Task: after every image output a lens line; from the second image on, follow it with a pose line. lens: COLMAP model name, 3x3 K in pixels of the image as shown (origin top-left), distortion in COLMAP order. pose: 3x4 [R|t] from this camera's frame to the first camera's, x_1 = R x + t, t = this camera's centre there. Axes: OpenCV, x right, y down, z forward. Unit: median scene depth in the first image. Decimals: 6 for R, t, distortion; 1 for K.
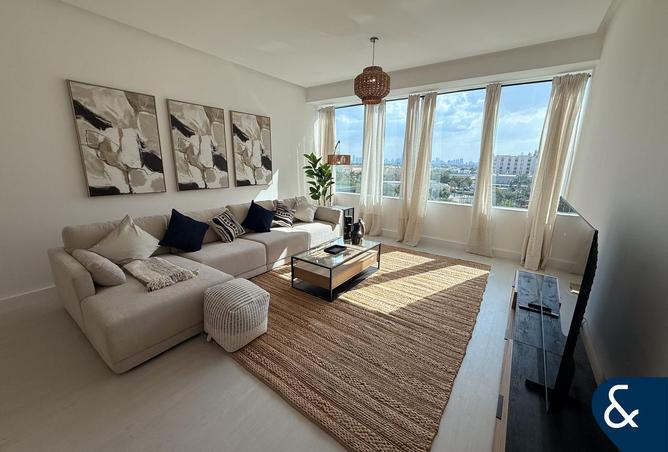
lens RADIAL K [[263.0, 0, 334.4], [0, 263.0, 224.6], [0, 0, 1]] dist [-0.001051, 0.000202]
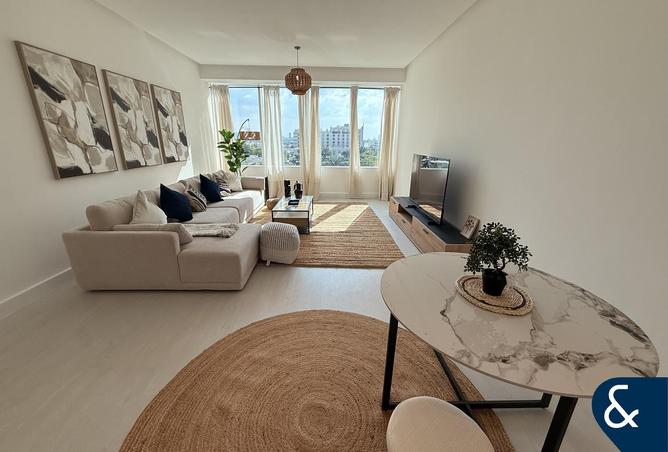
lens RADIAL K [[263.0, 0, 333.3], [0, 263.0, 222.2], [0, 0, 1]] dist [-0.001051, 0.000202]
pose [[0.799774, -0.186770, 0.570507, -0.568472], [0.141110, 0.982230, 0.123741, 0.048265], [-0.583480, -0.018461, 0.811917, -0.219584]]
